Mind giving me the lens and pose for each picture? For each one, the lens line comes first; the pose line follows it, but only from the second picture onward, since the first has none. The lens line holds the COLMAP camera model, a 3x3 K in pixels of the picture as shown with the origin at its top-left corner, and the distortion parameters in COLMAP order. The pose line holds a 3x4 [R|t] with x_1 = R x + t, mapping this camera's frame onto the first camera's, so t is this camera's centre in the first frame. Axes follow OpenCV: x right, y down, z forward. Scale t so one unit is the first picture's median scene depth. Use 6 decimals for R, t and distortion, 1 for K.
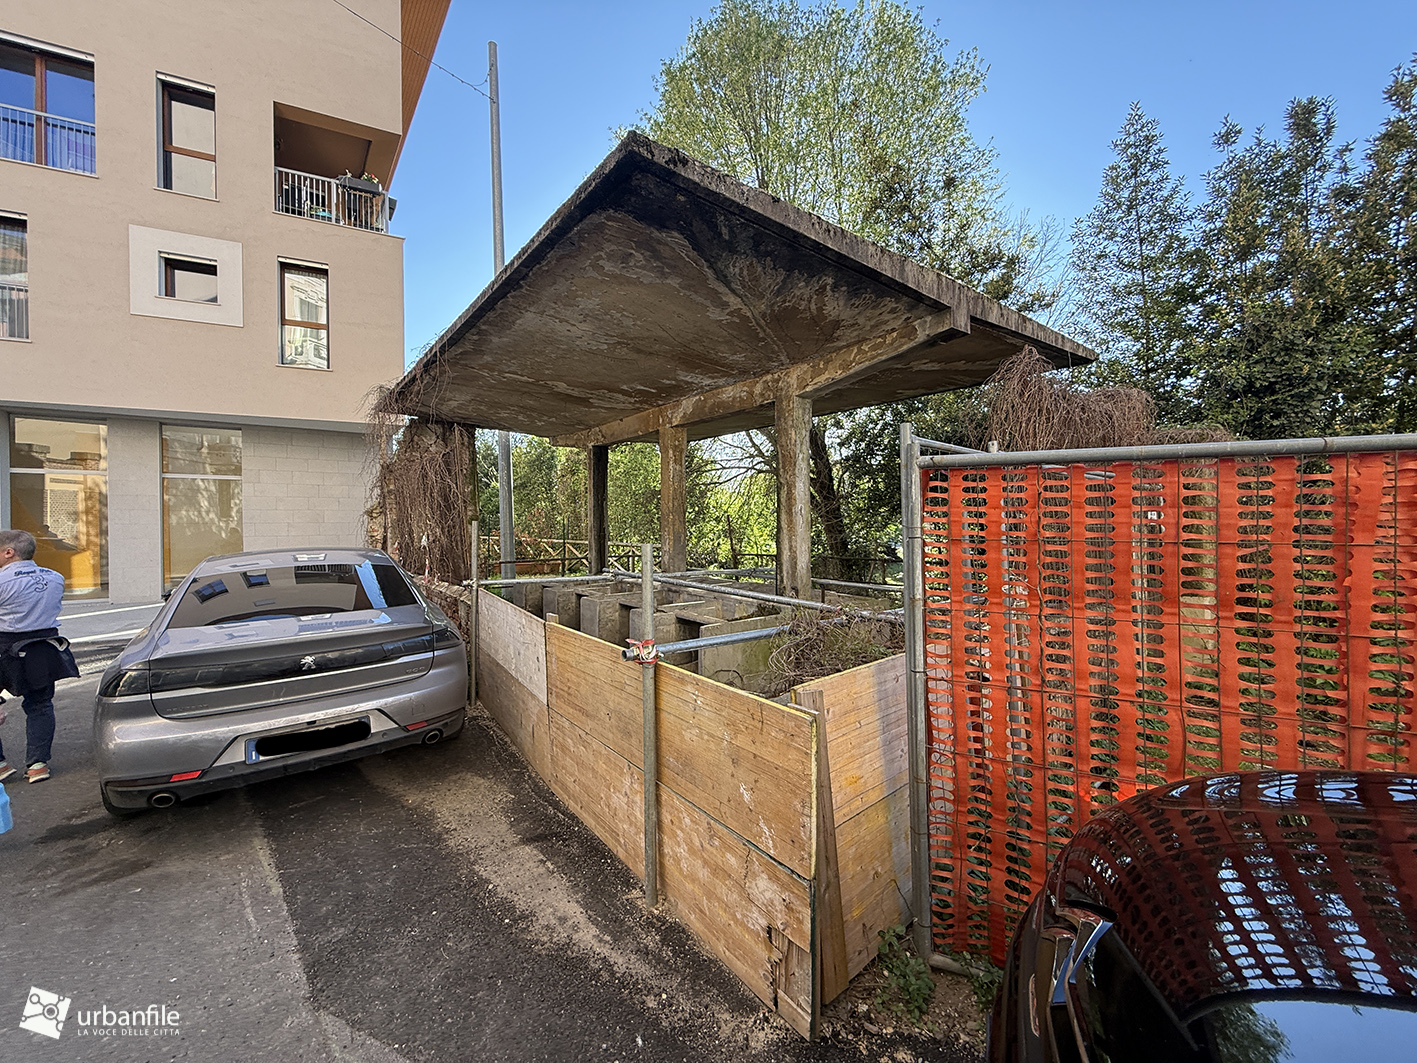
lens RADIAL K [[571.7, 0, 708.5], [0, 571.7, 531.5], [0, 0, 1]] dist [0.000331, 0.000003]
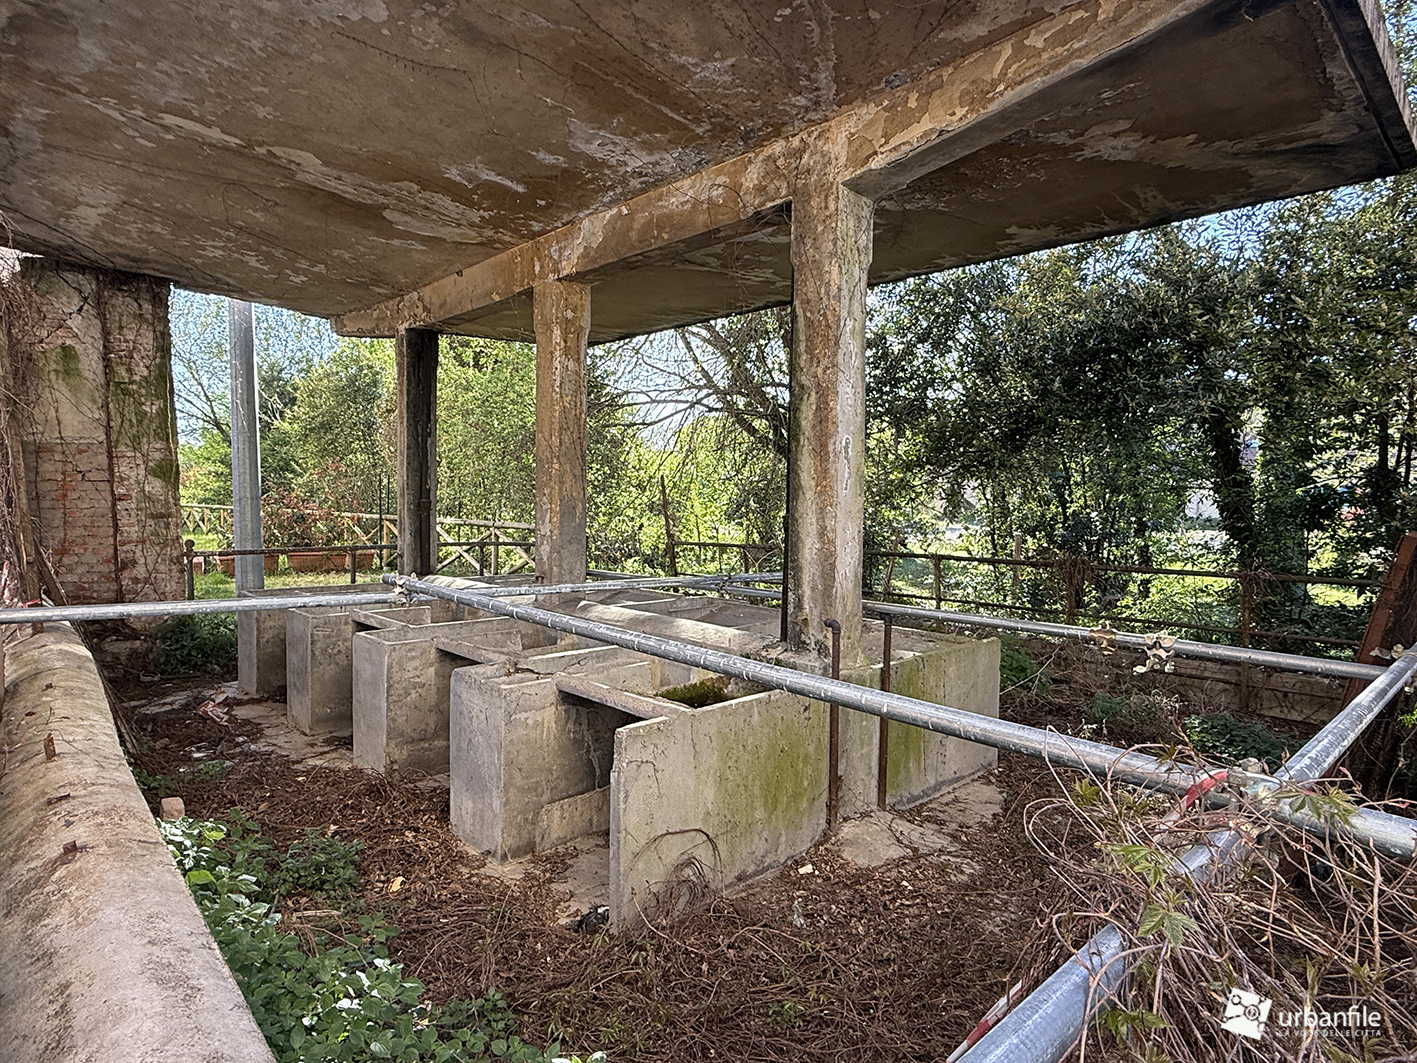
lens RADIAL K [[794.2, 0, 708.5], [0, 794.2, 531.5], [0, 0, 1]] dist [0.000131, 0.000094]
pose [[0.994001, 0.015126, 0.108316, -0.009032], [-0.018023, 0.999504, 0.025810, 0.011665], [-0.107872, -0.027607, 0.993781, 0.335351]]
